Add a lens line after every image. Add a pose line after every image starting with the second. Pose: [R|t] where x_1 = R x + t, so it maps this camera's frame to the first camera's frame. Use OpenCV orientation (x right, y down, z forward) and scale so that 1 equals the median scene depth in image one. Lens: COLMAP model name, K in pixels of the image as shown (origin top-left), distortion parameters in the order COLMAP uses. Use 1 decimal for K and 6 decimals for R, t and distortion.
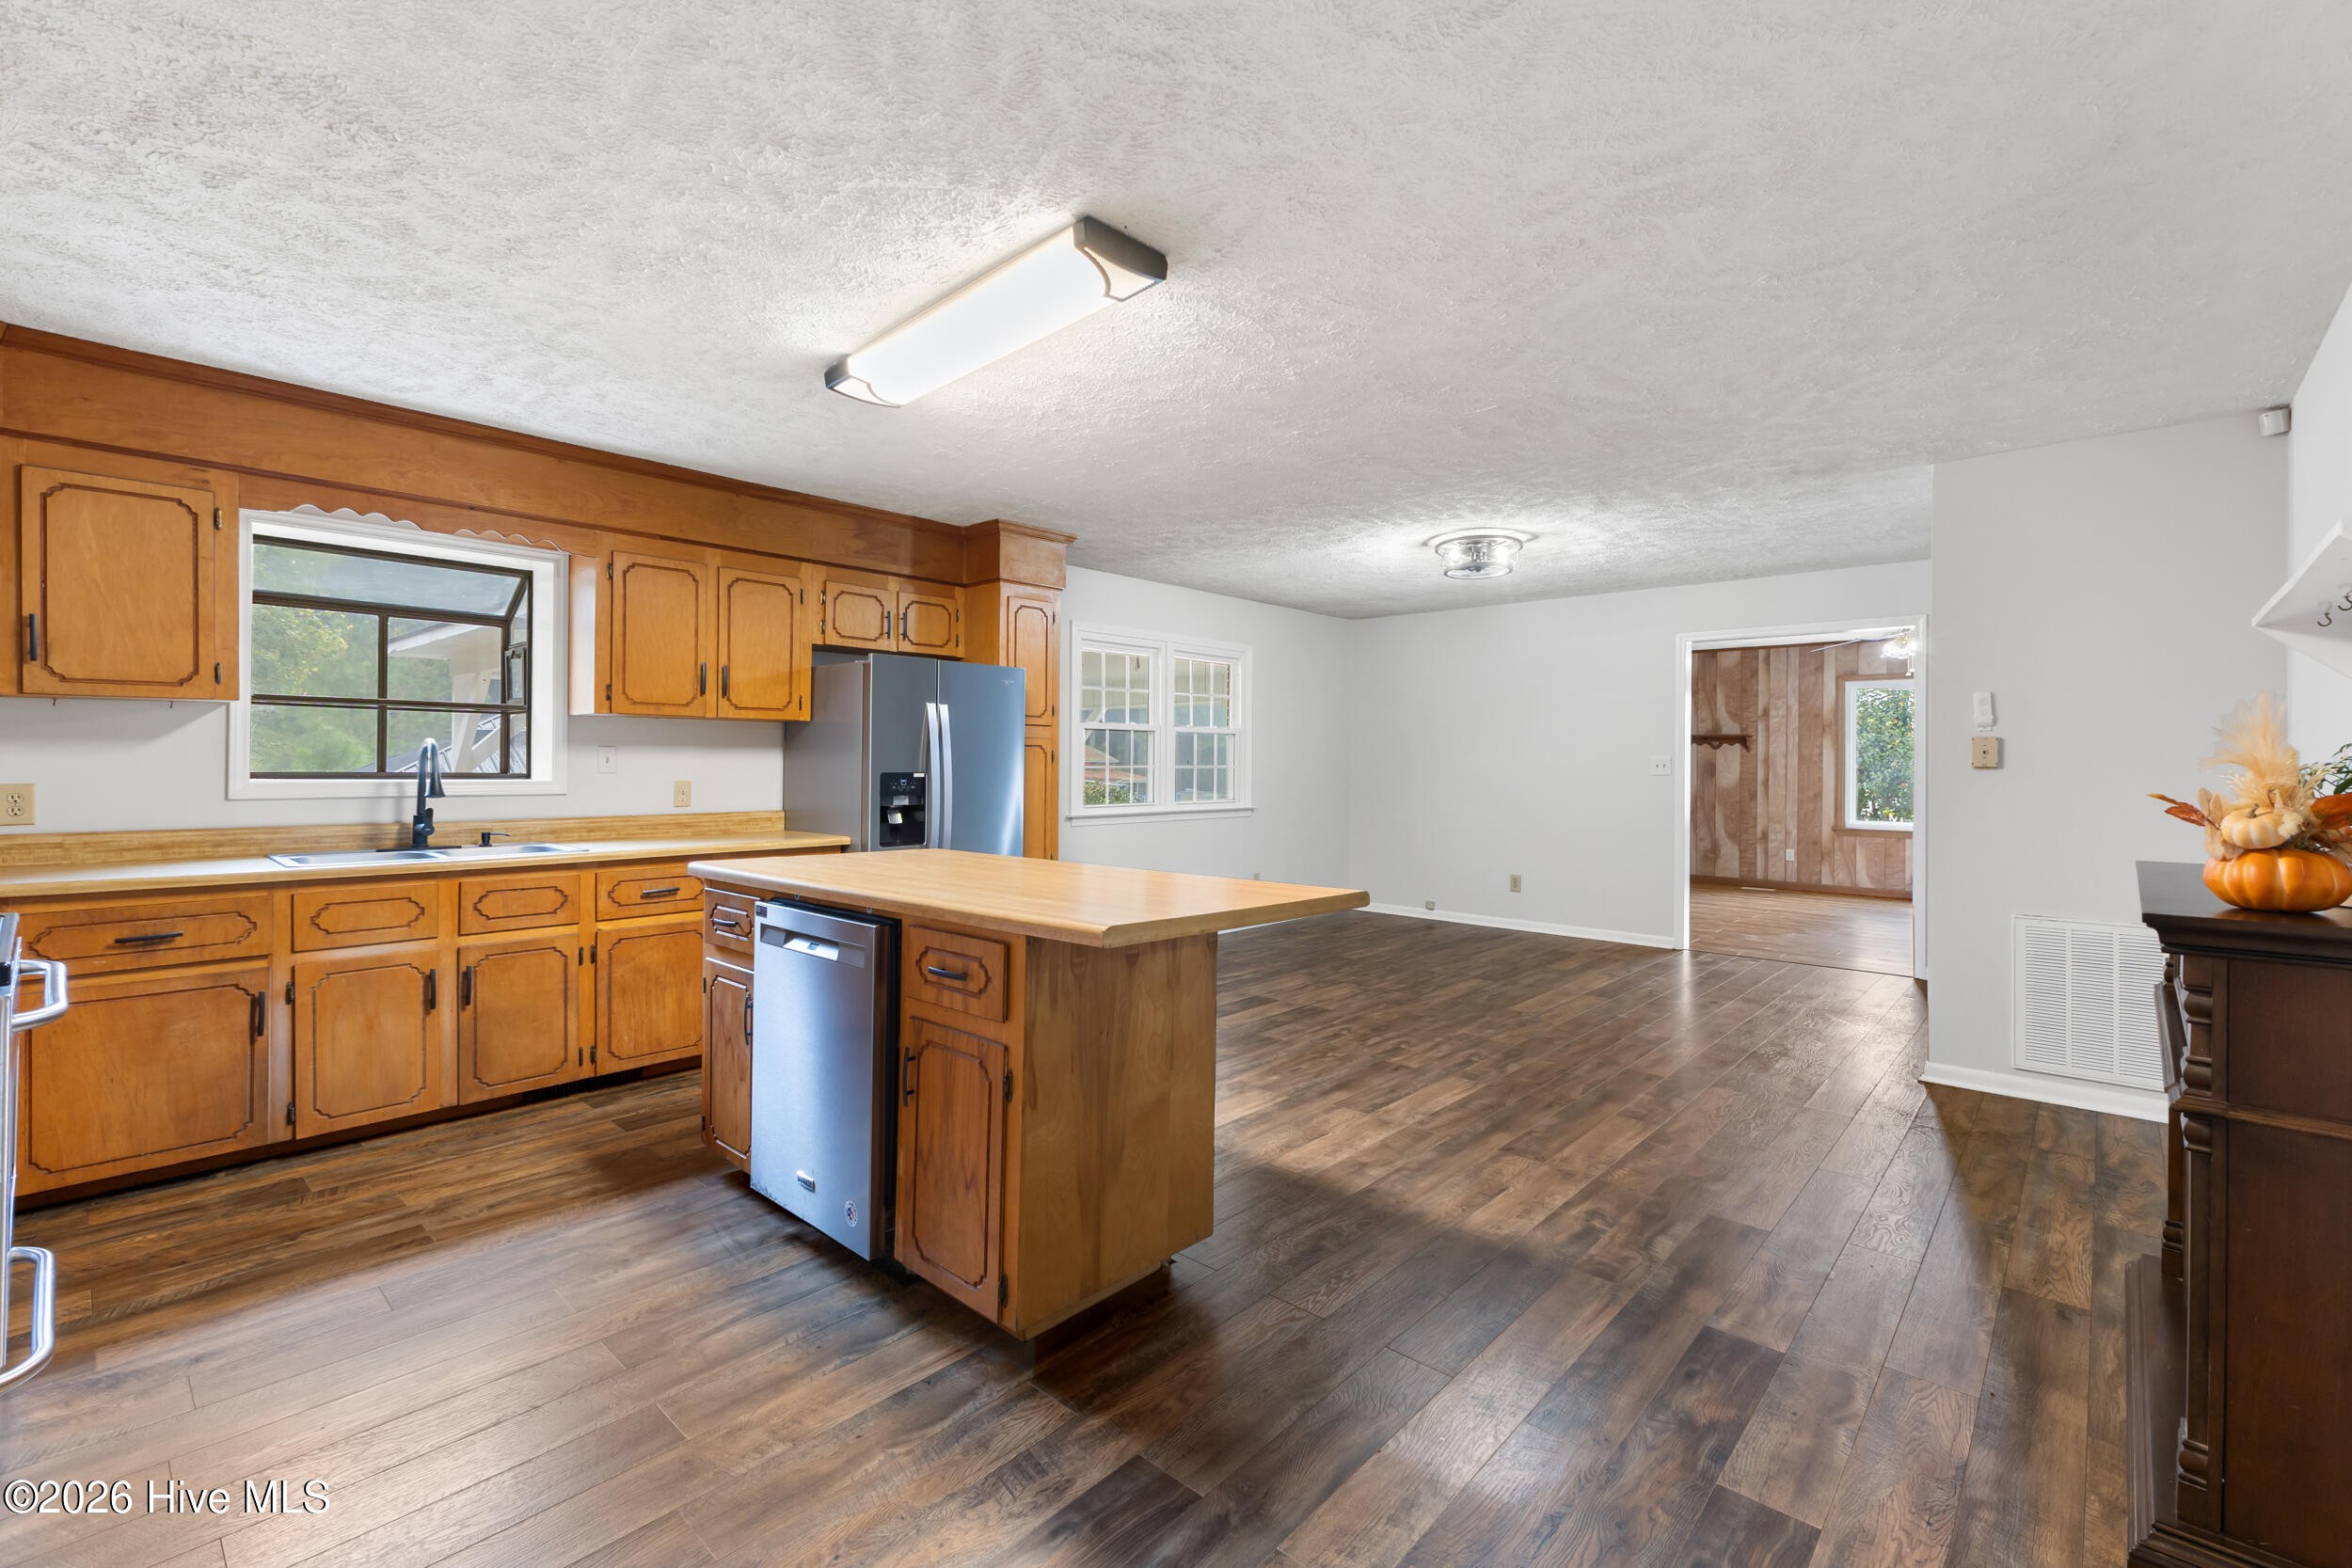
lens RADIAL K [[1014.9, 0, 1185.3], [0, 1014.9, 759.5], [0, 0, 1]] dist [0.010429, -0.003128]
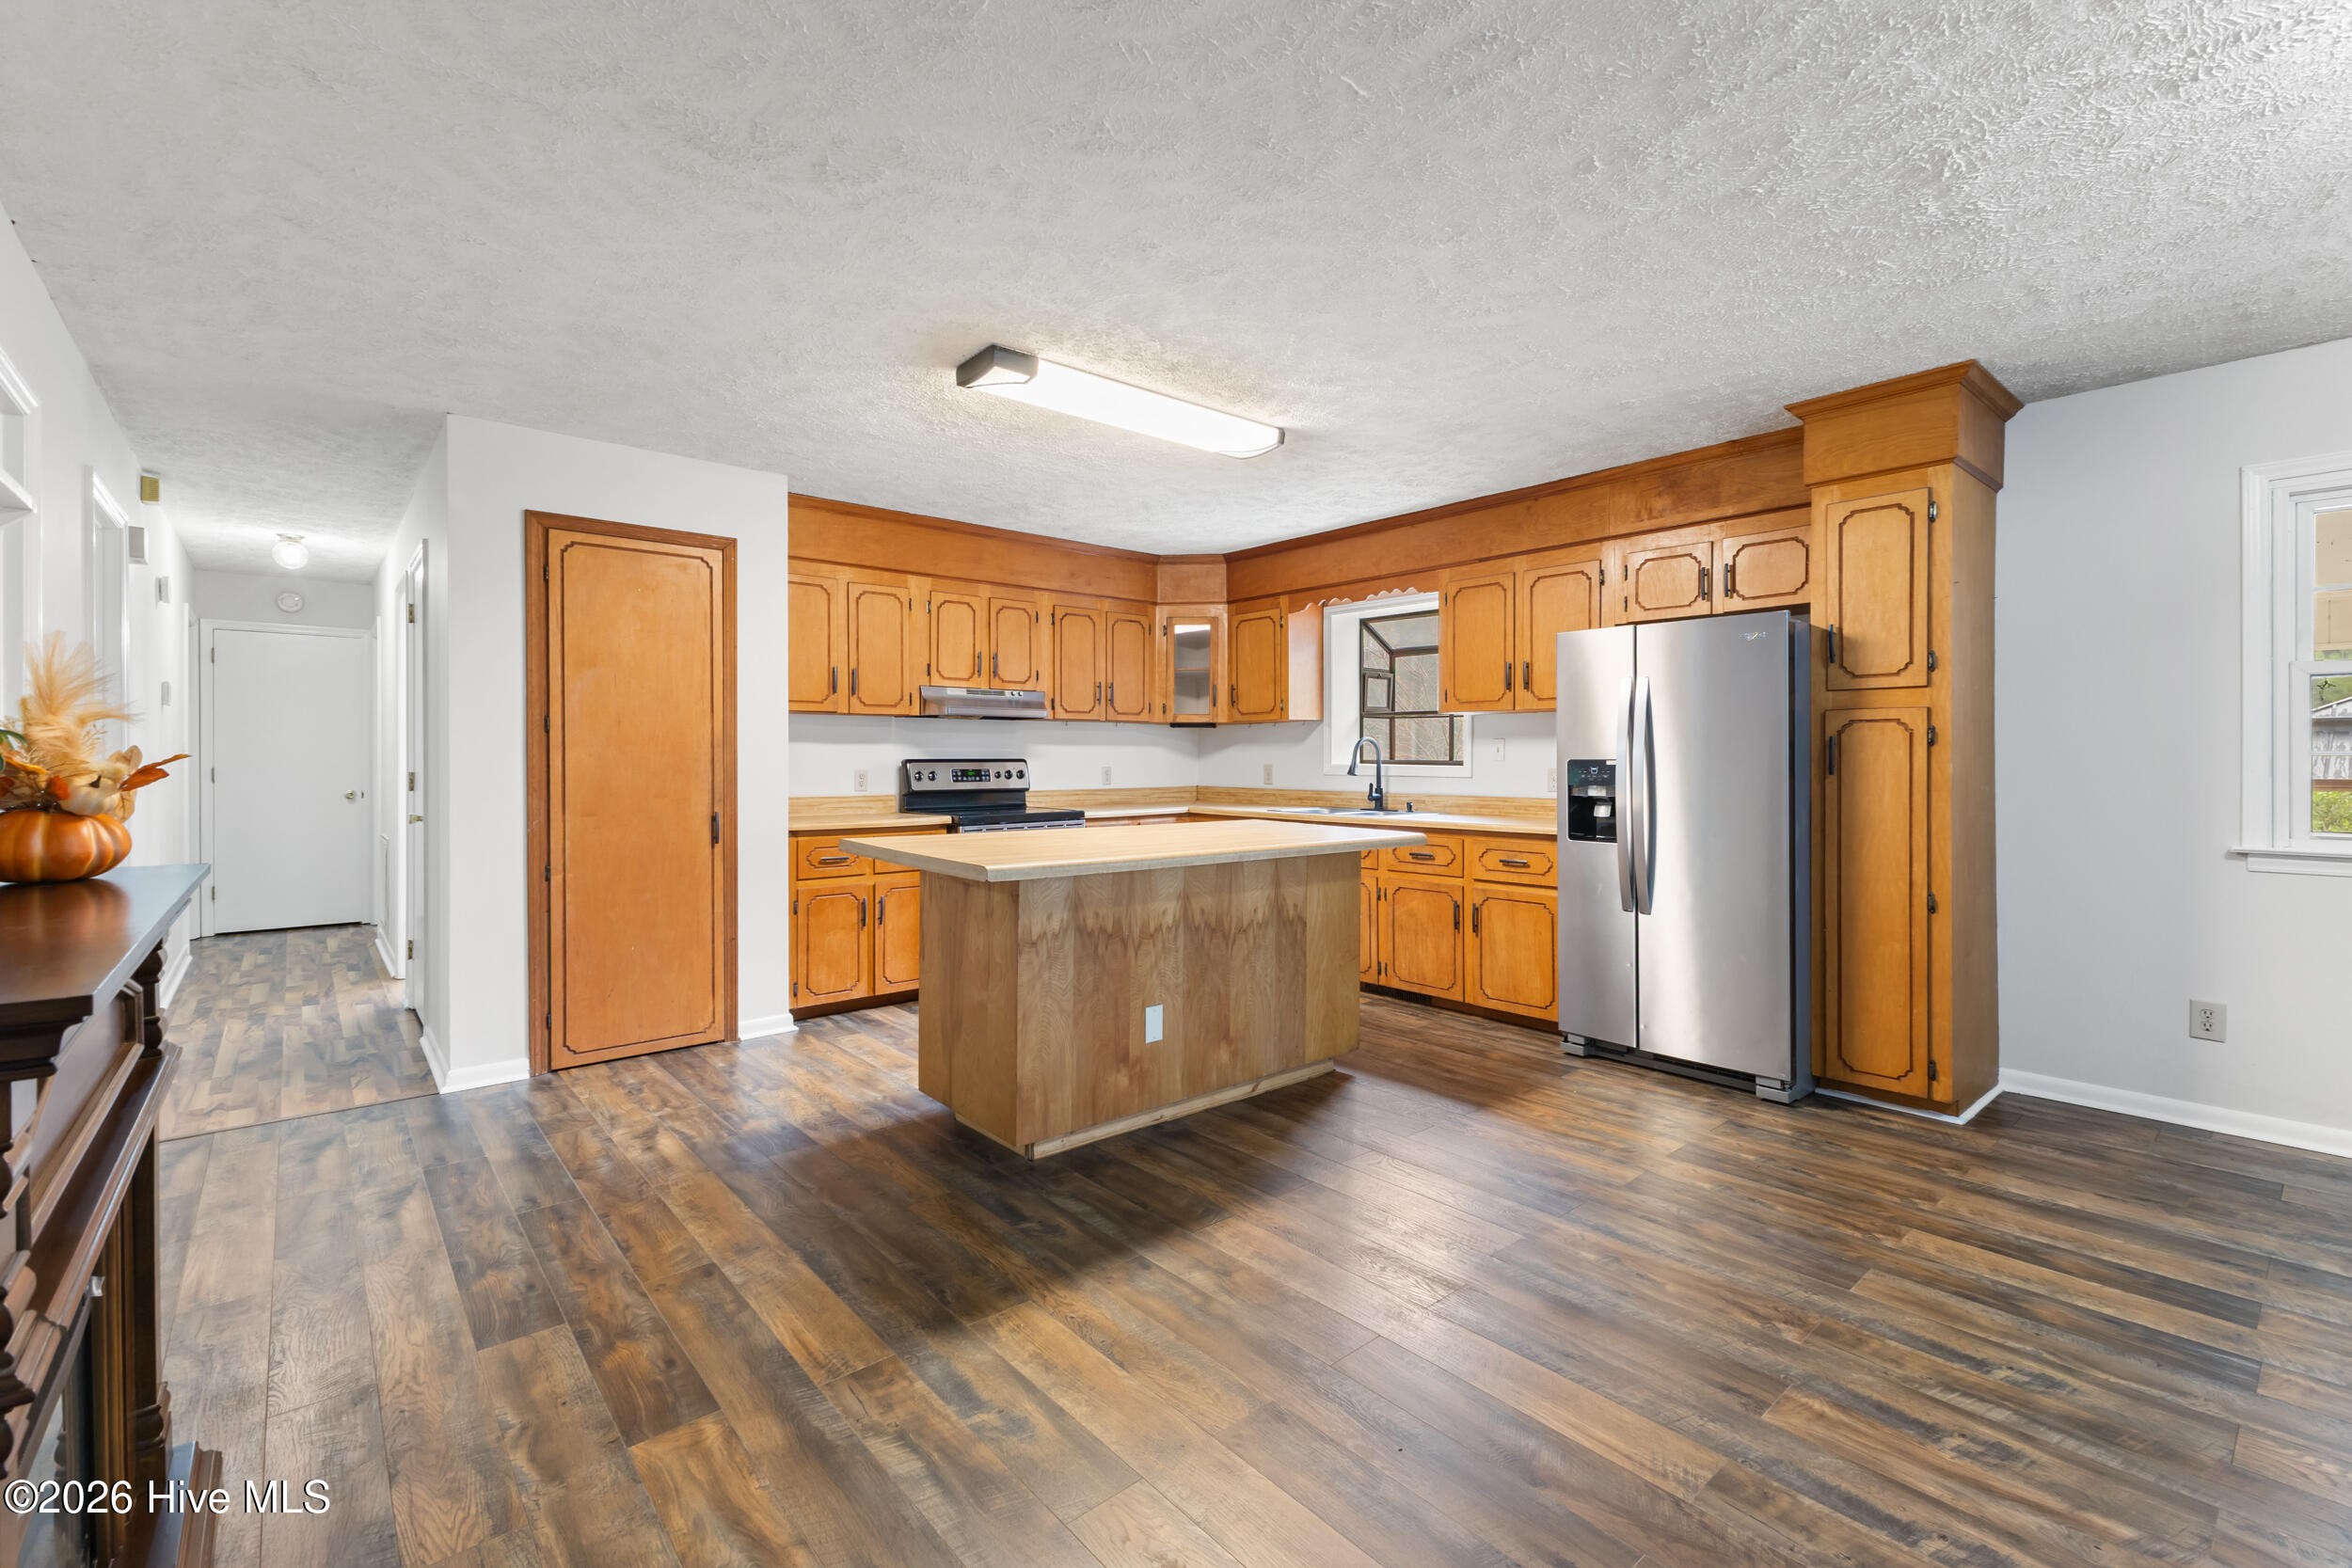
lens RADIAL K [[1014.9, 0, 1172.6], [0, 1014.9, 762.5], [0, 0, 1]] dist [0.010429, -0.003128]
pose [[-0.127502, -0.000962, -0.991838, 0.758245], [0.000737, 0.999999, -0.001064, 0.018265], [0.991838, -0.000867, -0.127501, 0.867216]]
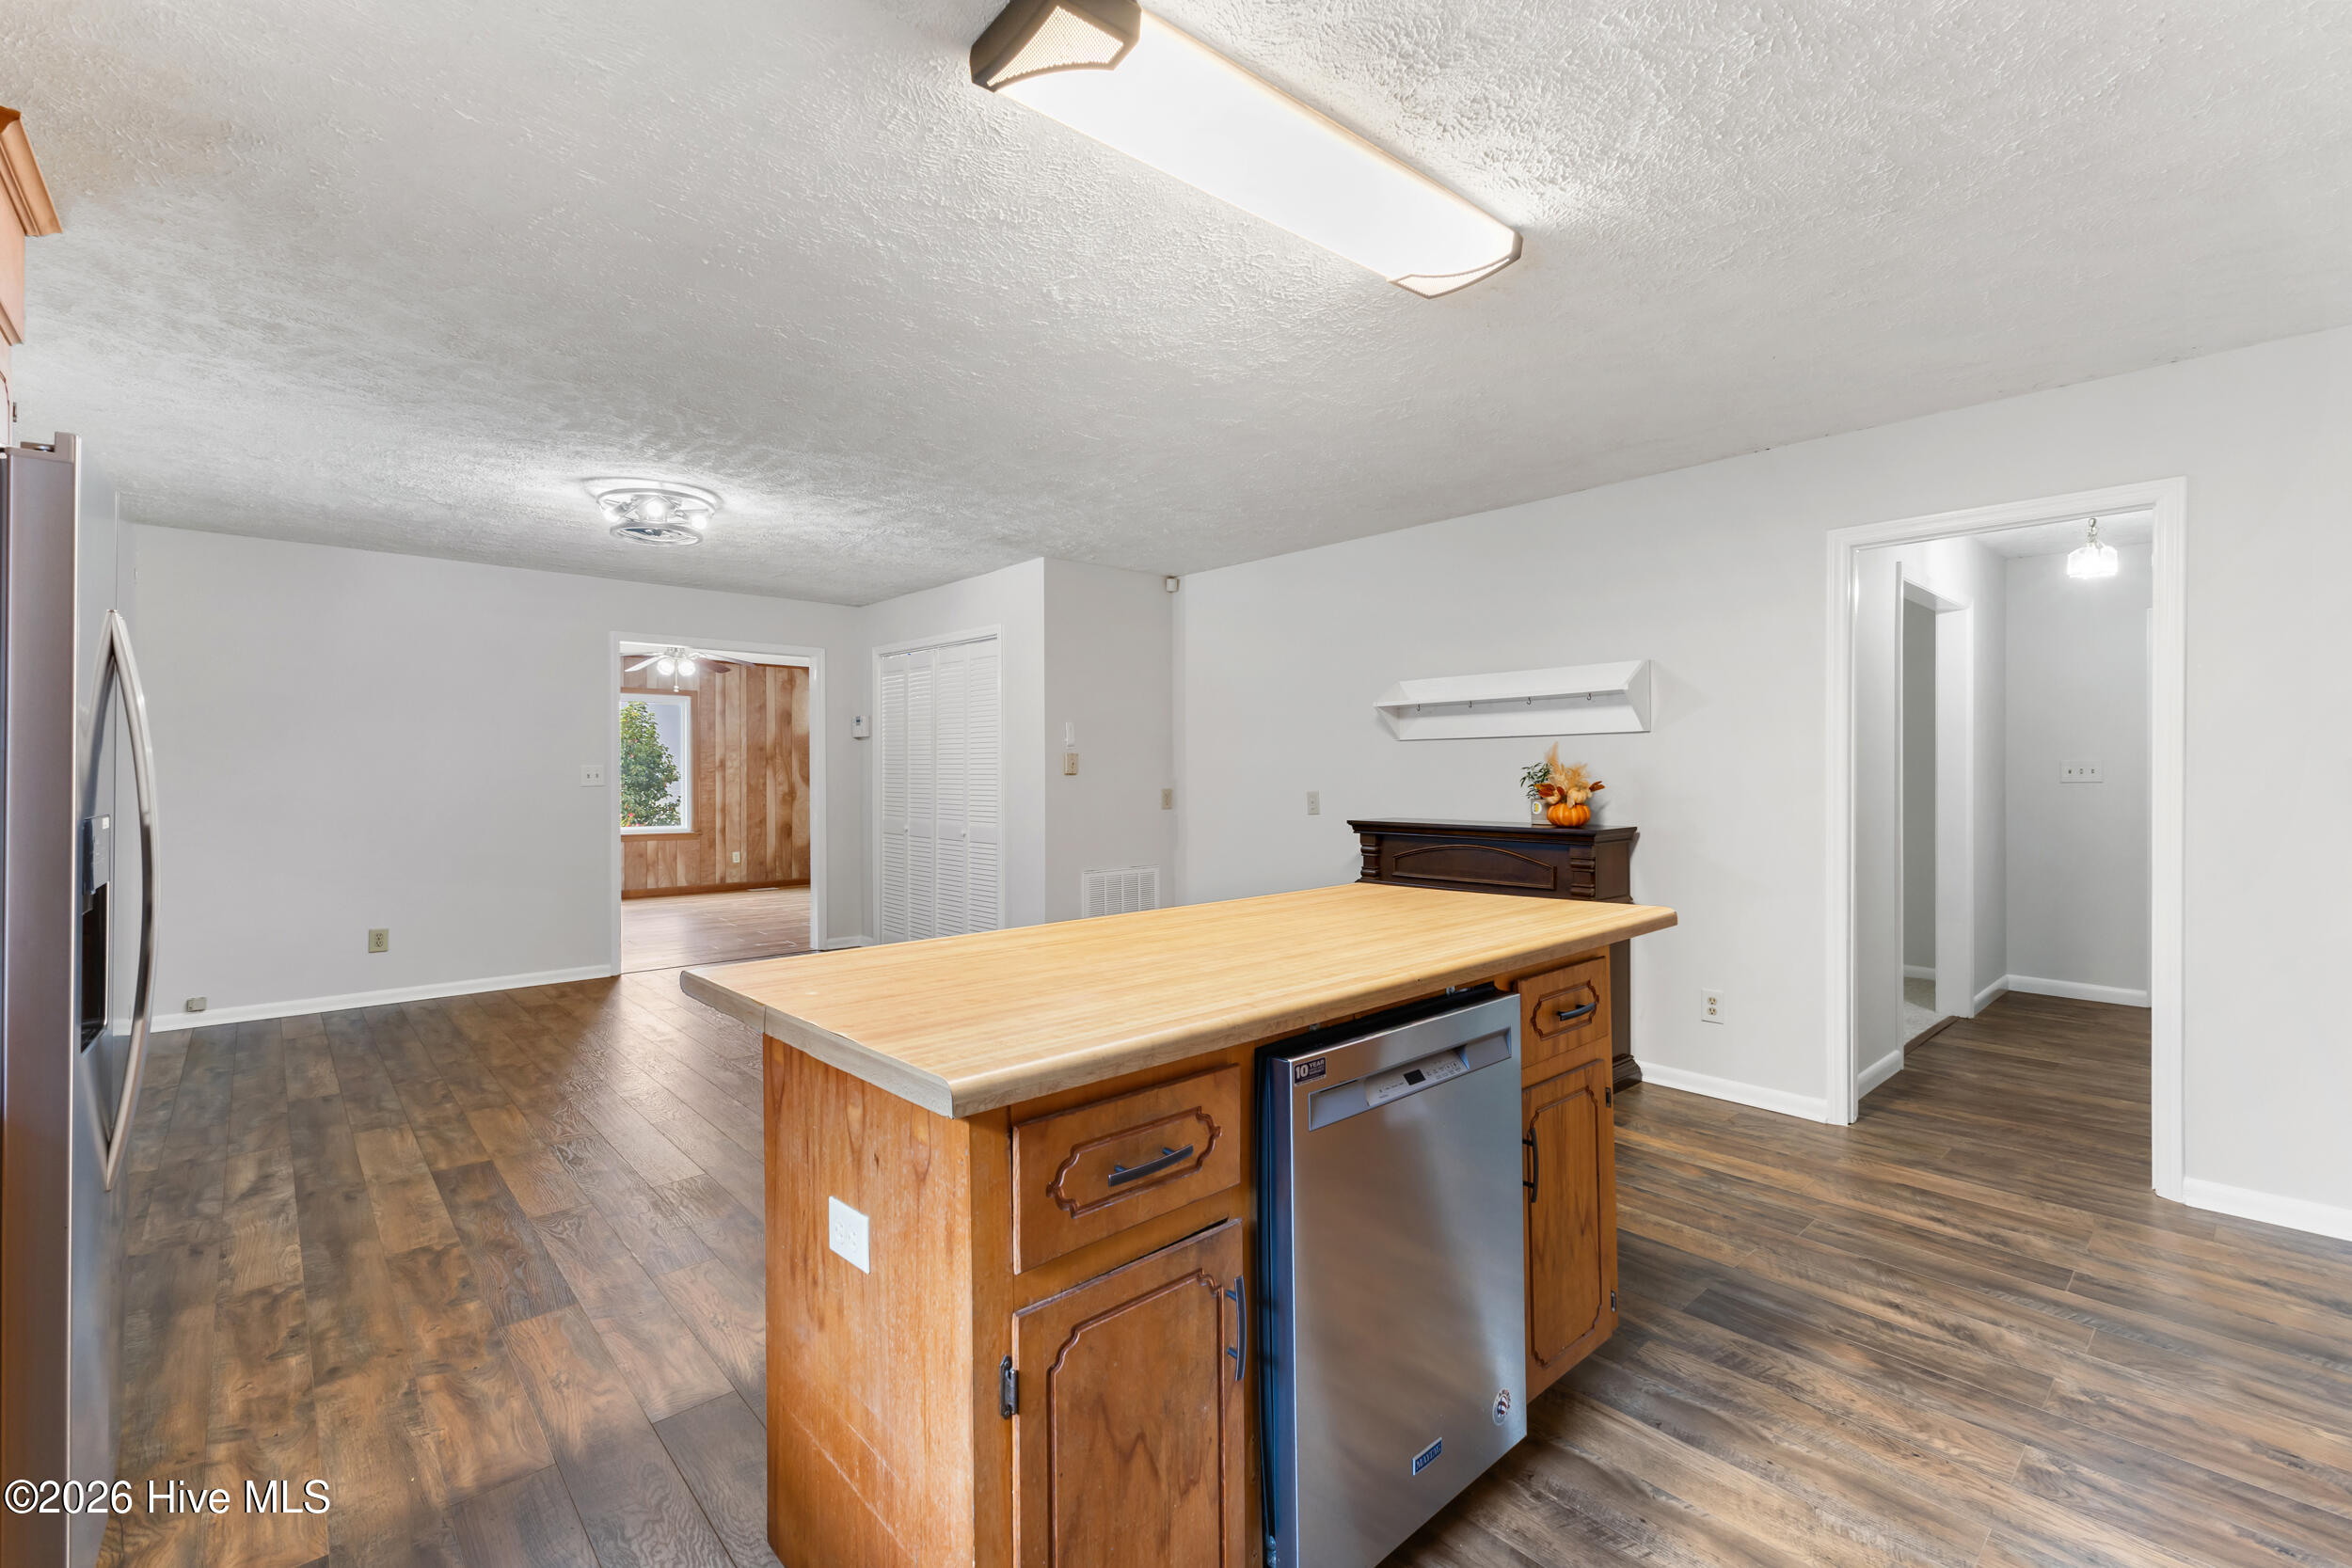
lens RADIAL K [[1014.9, 0, 1173.6], [0, 1014.9, 775.7], [0, 0, 1]] dist [0.010429, -0.003128]
pose [[0.101043, -0.010130, 0.994830, -0.664657], [0.000653, 0.999949, 0.010116, -0.005073], [-0.994882, -0.000373, 0.101045, 0.722918]]
